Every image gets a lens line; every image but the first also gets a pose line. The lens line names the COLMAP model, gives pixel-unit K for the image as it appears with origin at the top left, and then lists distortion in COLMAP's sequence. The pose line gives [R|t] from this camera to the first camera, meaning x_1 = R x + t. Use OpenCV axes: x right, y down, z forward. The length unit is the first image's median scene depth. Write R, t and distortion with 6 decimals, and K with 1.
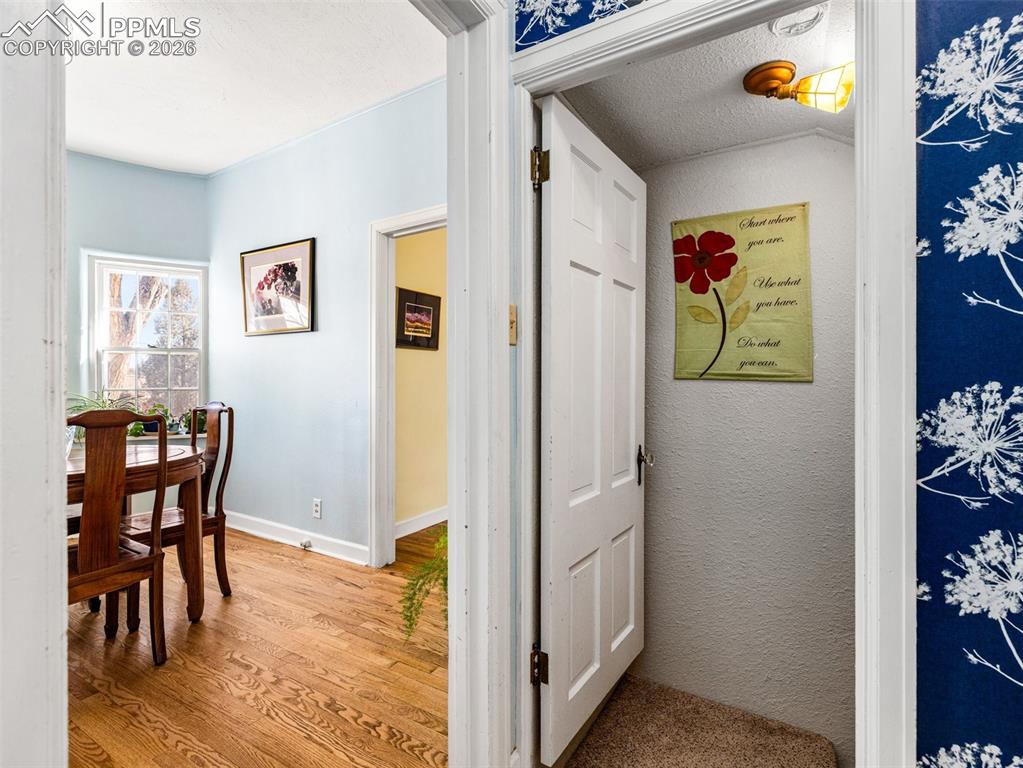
lens RADIAL K [[526.9, 0, 511.8], [0, 526.9, 383.0], [0, 0, 1]] dist [0.004150, 0.000260]
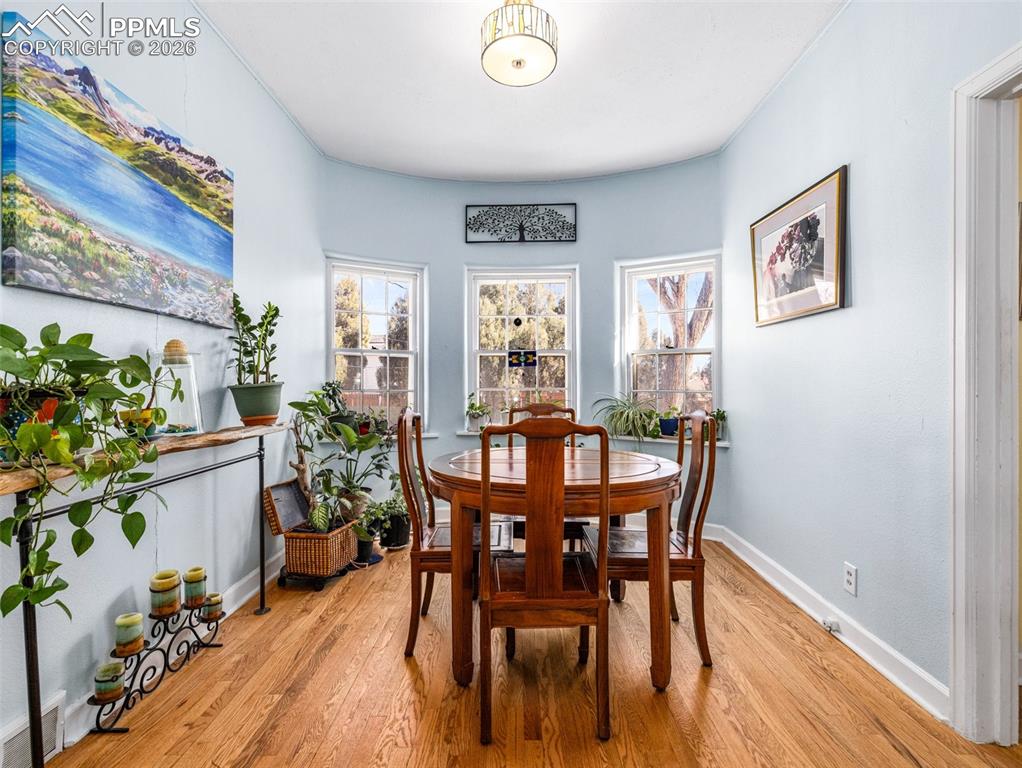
lens RADIAL K [[489.9, 0, 513.0], [0, 489.9, 383.3], [0, 0, 1]] dist [0.009738, -0.001506]
pose [[0.522876, -0.000367, -0.852408, -0.065274], [0.001753, 0.999998, 0.000645, -0.004295], [0.852407, -0.001832, 0.522876, 0.315742]]
